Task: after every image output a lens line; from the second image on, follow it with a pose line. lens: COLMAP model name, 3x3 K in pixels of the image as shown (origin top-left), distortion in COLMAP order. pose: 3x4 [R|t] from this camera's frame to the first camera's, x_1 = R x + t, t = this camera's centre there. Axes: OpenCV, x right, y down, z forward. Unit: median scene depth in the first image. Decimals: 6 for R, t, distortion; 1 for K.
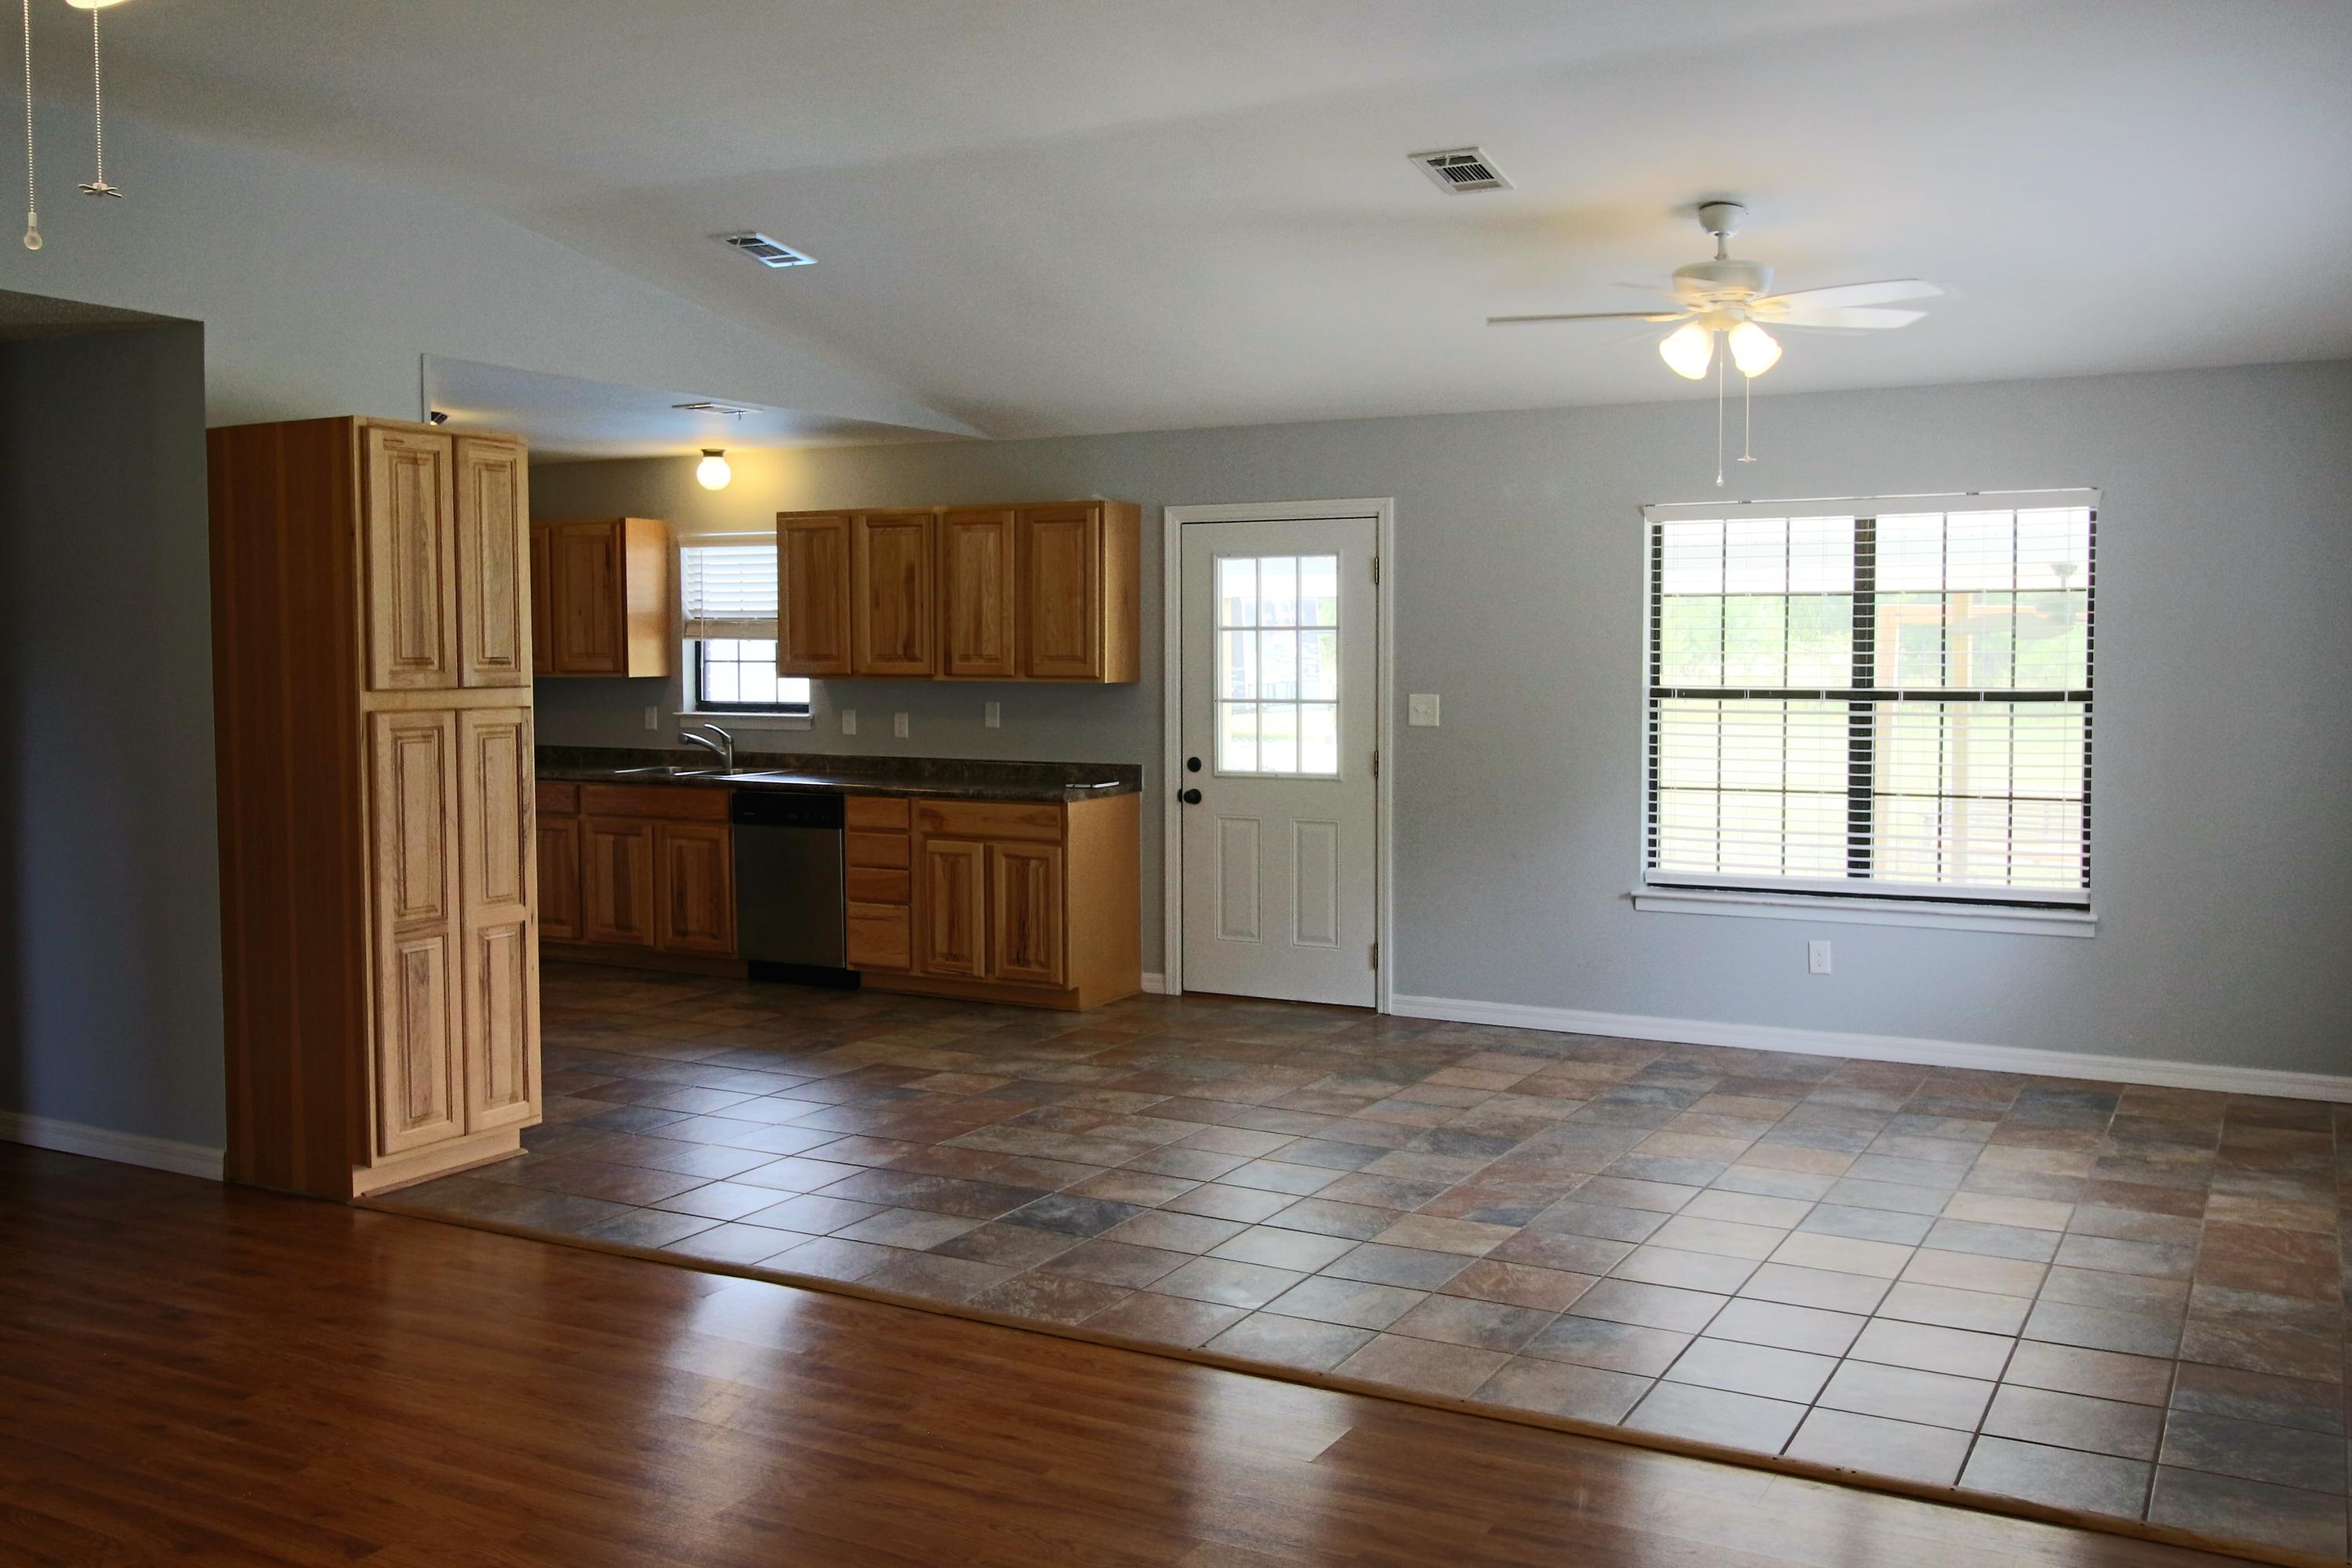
lens RADIAL K [[2066.1, 0, 1194.5], [0, 2066.1, 741.0], [0, 0, 1]] dist [0.016866, -0.013493]
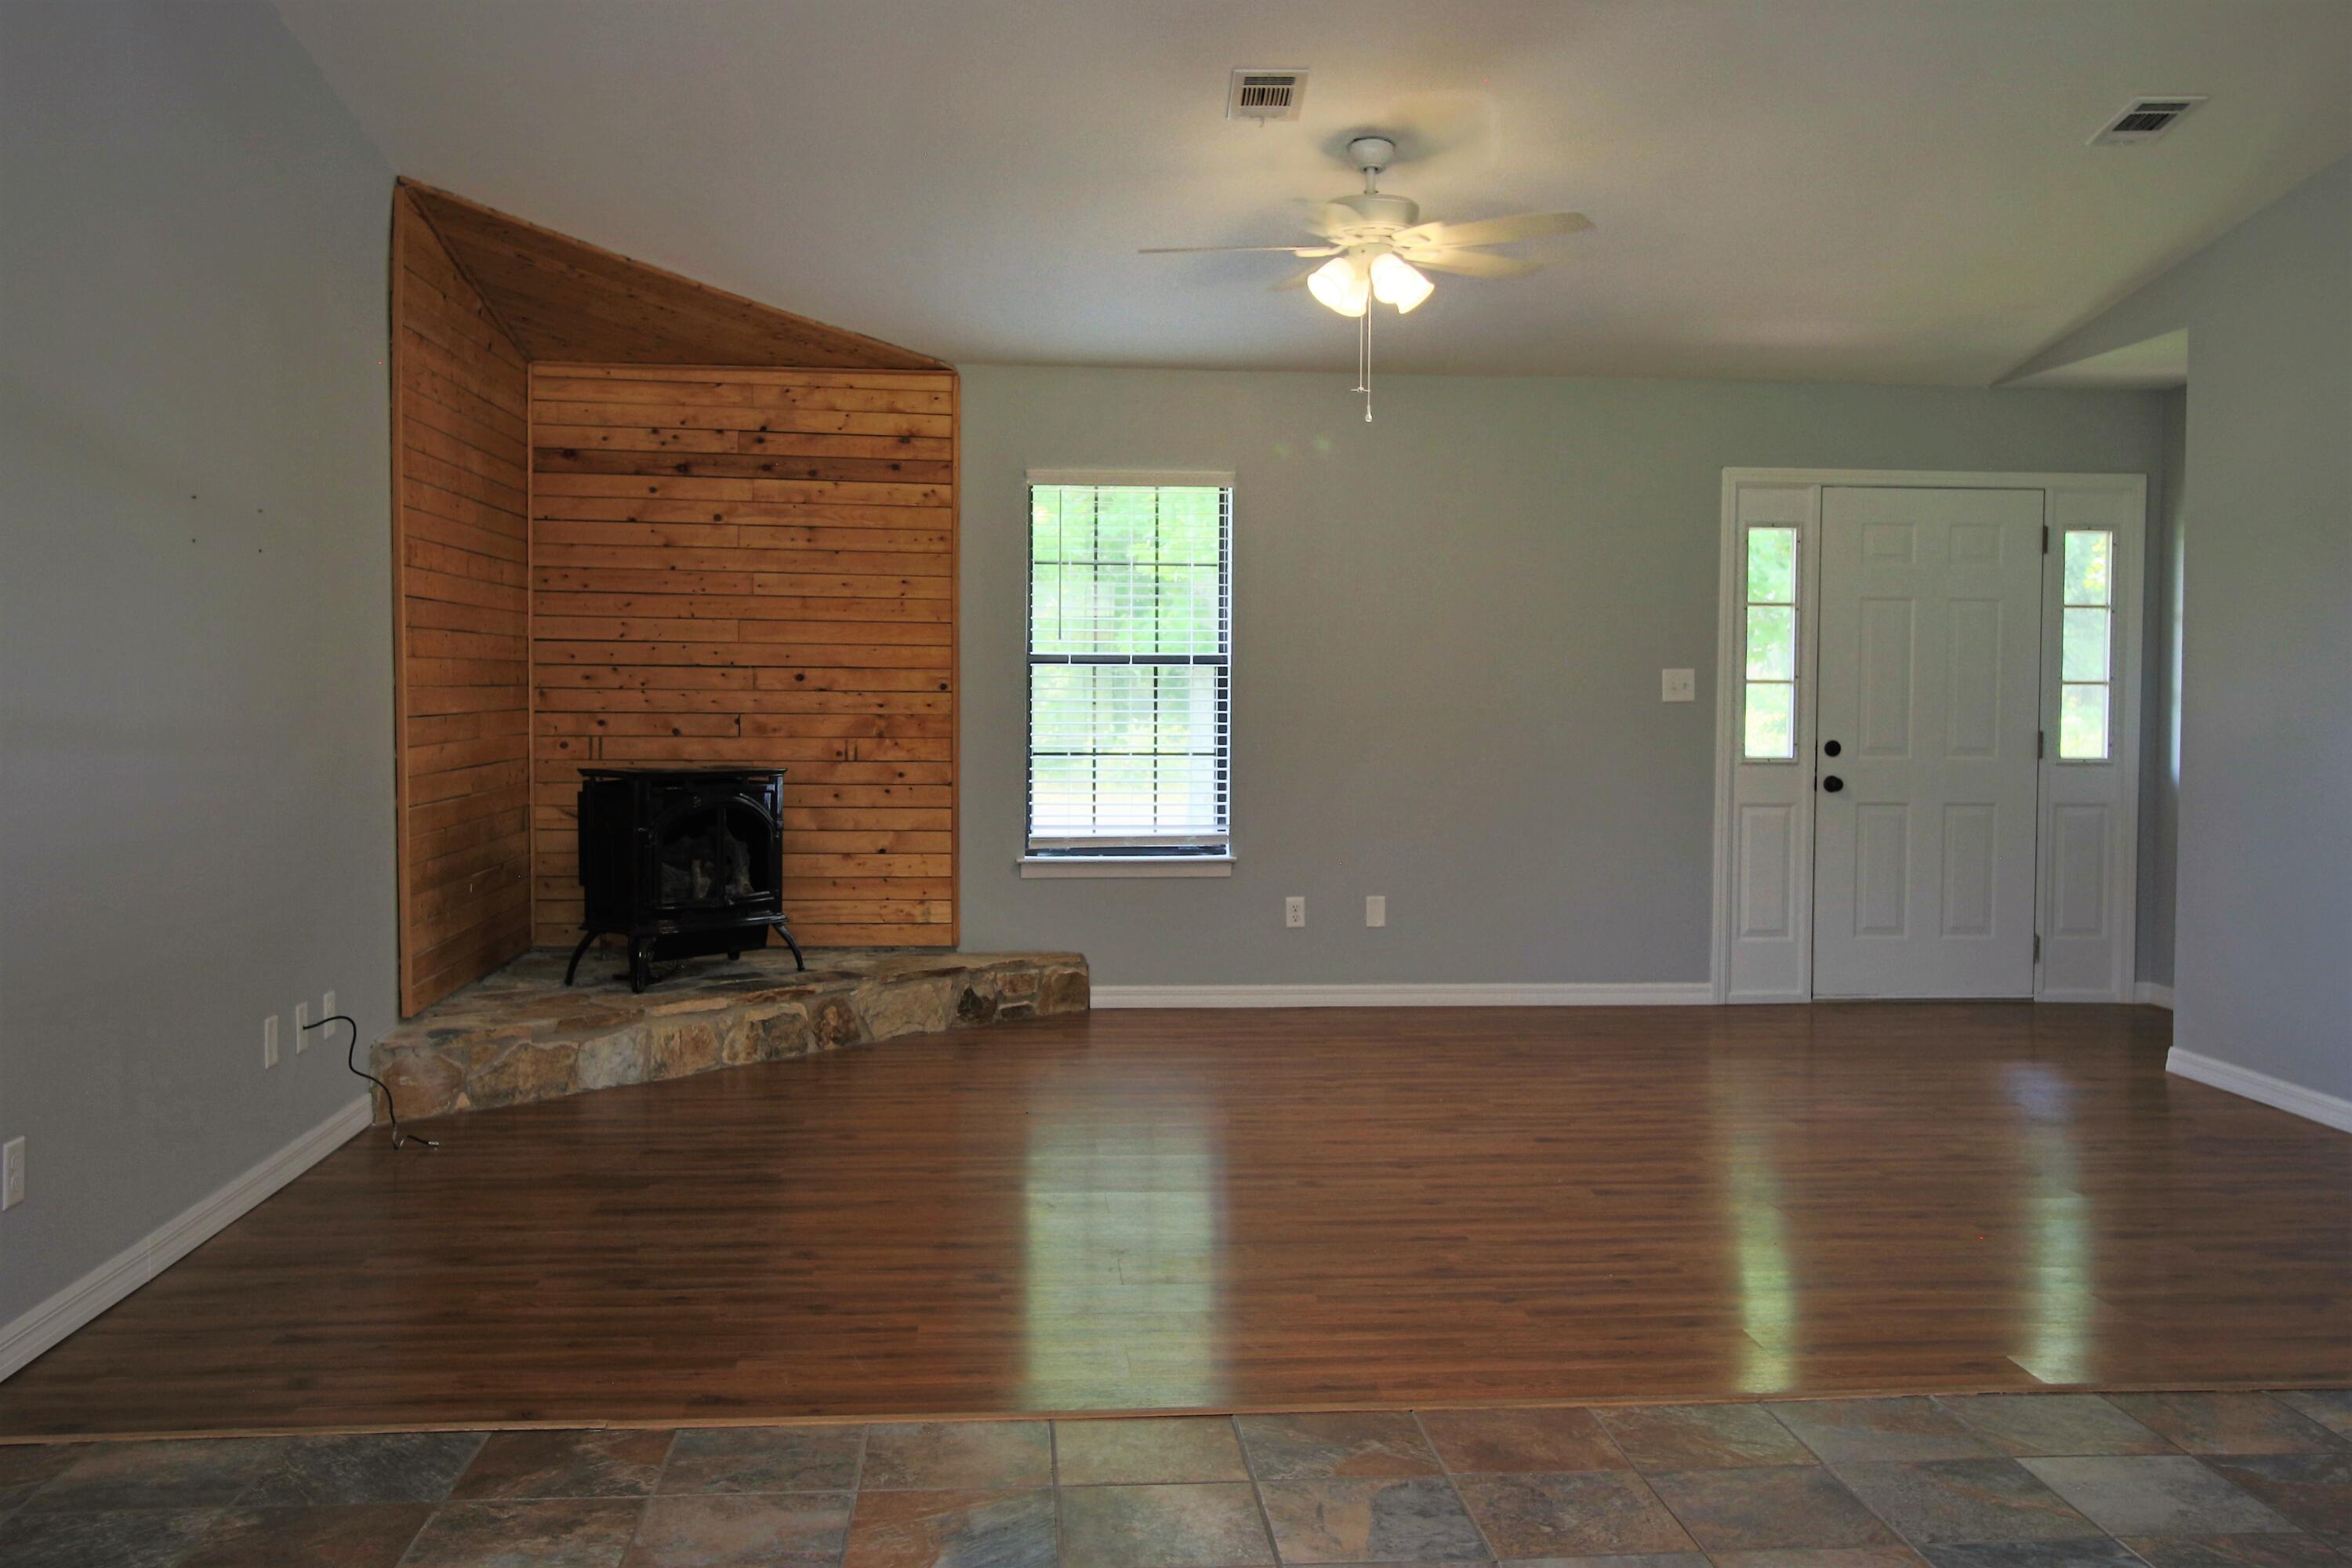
lens RADIAL K [[2066.1, 0, 1194.5], [0, 2066.1, 741.0], [0, 0, 1]] dist [0.016866, -0.013493]
pose [[-0.832999, 0.010800, -0.553169, 0.254604], [-0.034200, 0.996892, 0.070963, -0.009317], [0.552217, 0.078031, -0.830041, 0.796693]]
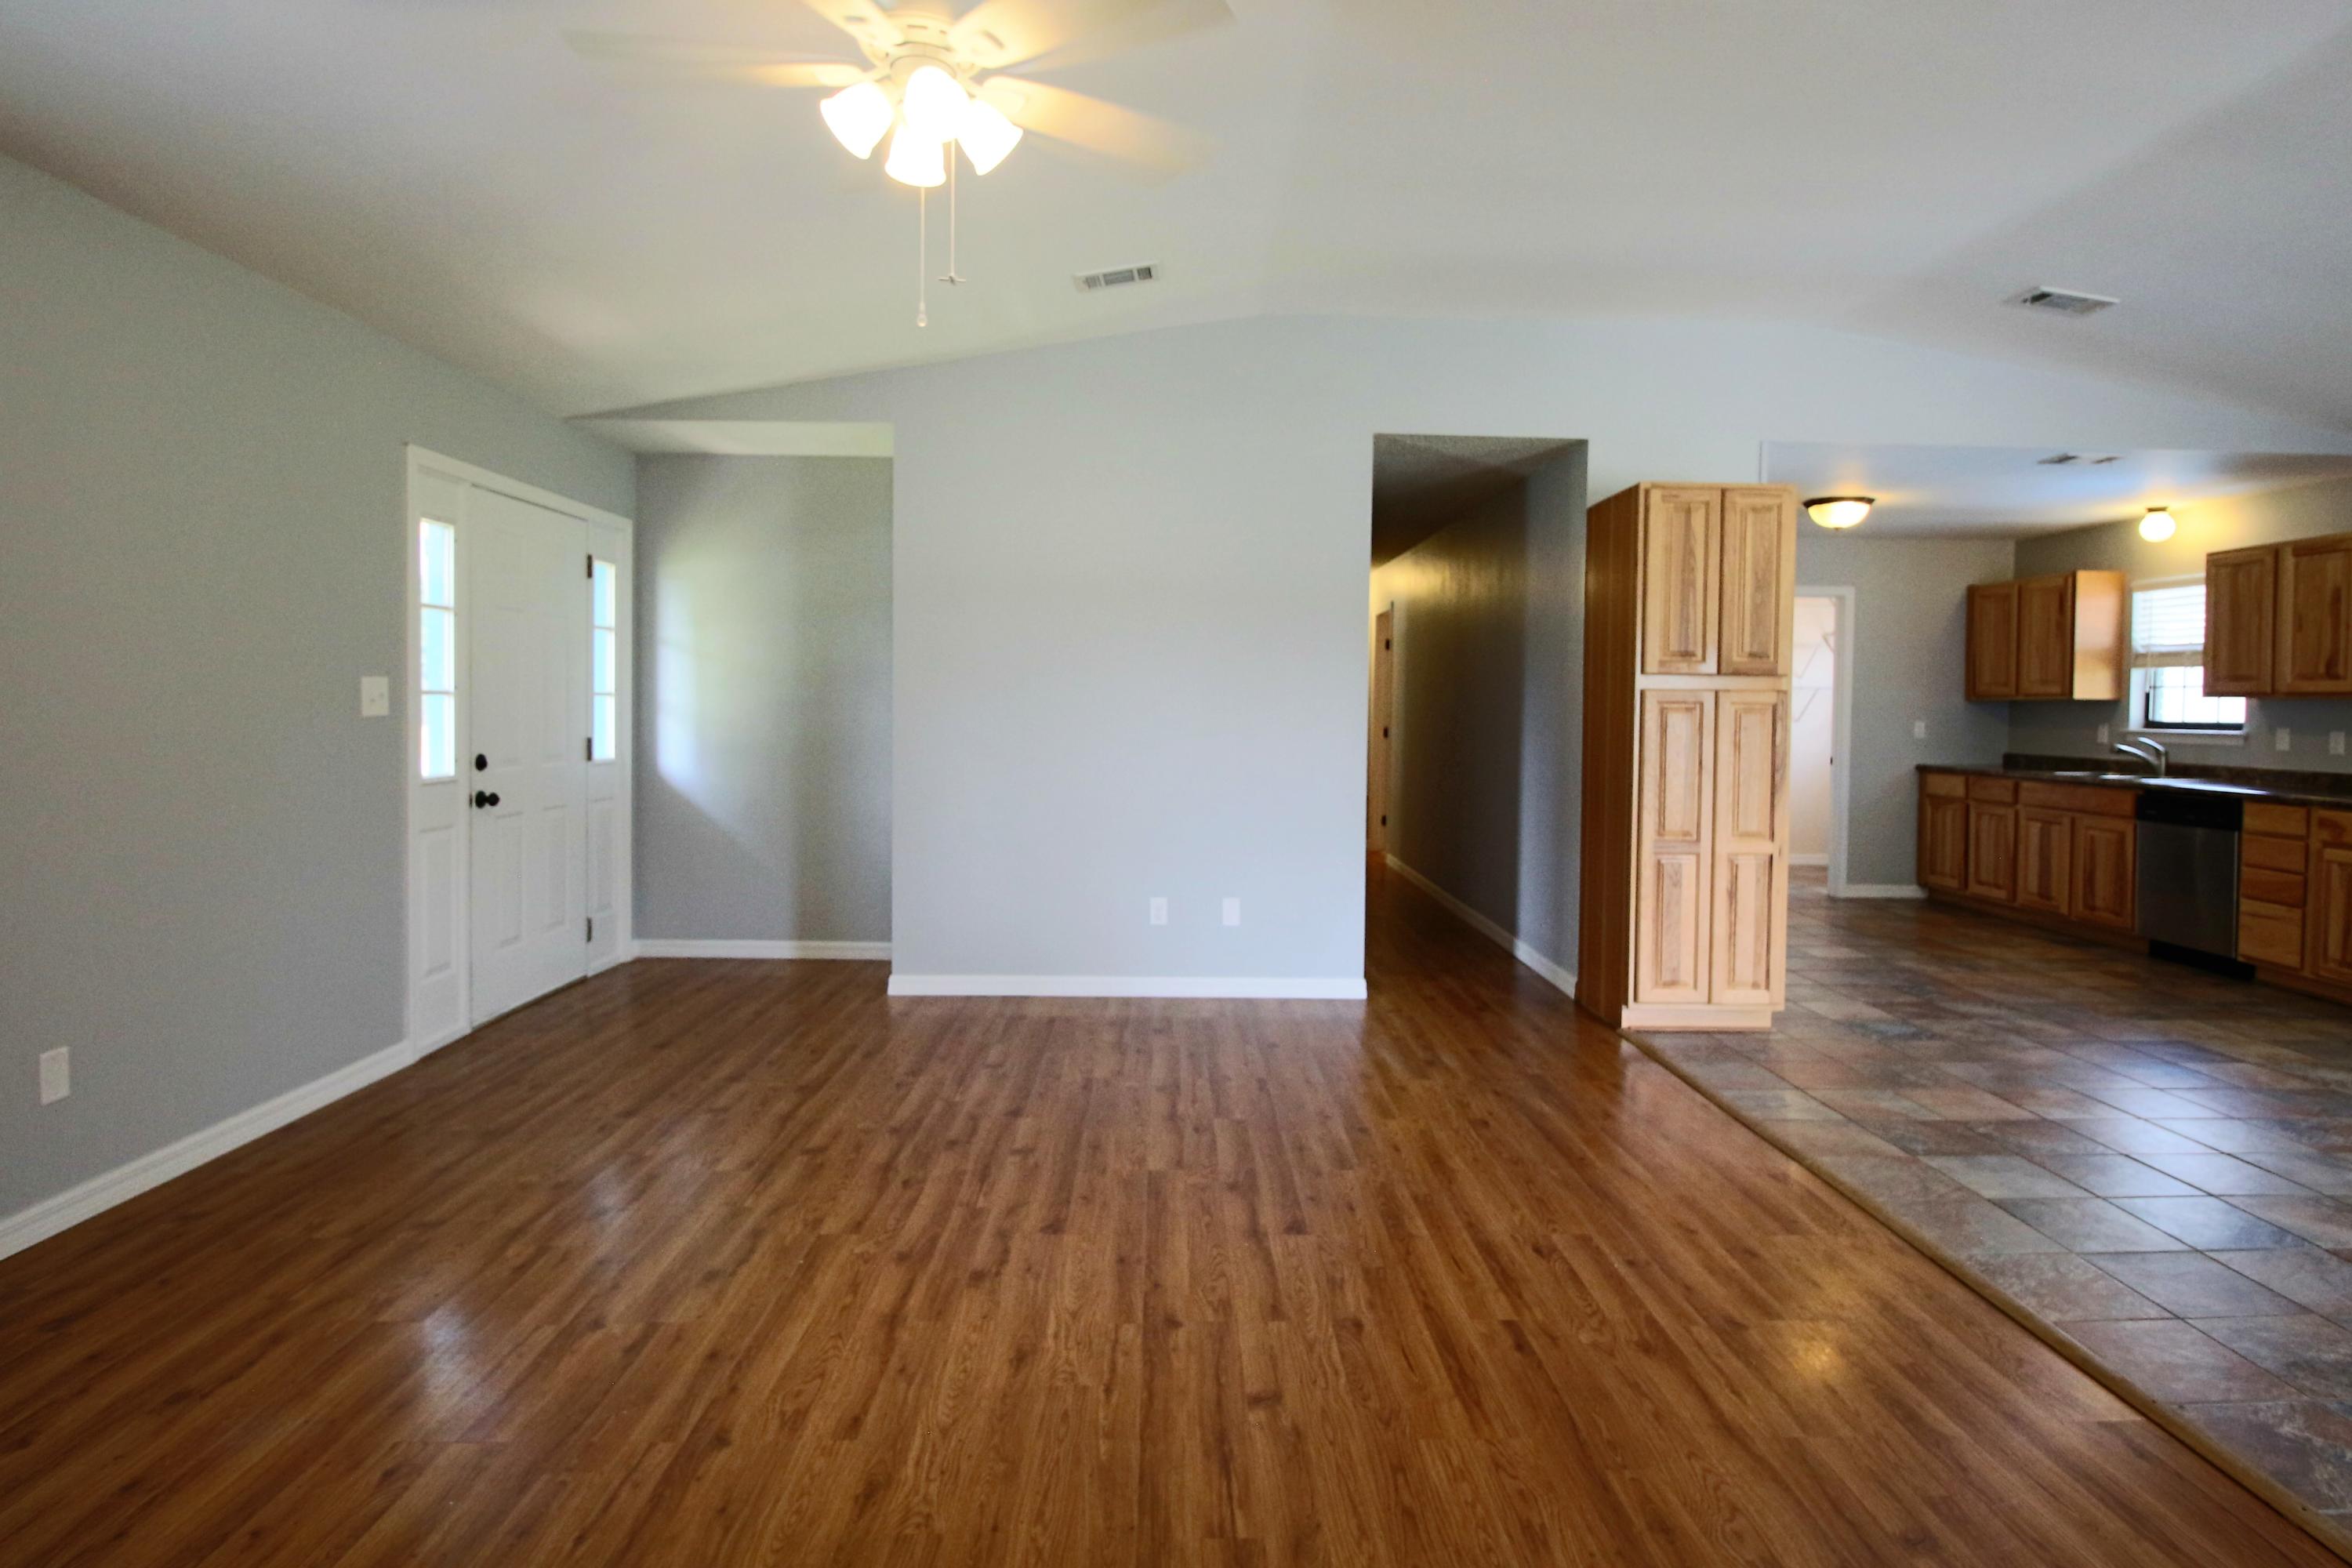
lens RADIAL K [[1216.8, 0, 1195.1], [0, 1216.8, 744.9], [0, 0, 1]] dist [0.003009, -0.017345]
pose [[0.496594, 0.035455, -0.867258, 0.109380], [-0.054195, 0.998482, 0.009788, 0.020406], [0.866289, 0.042141, 0.497762, 0.199221]]
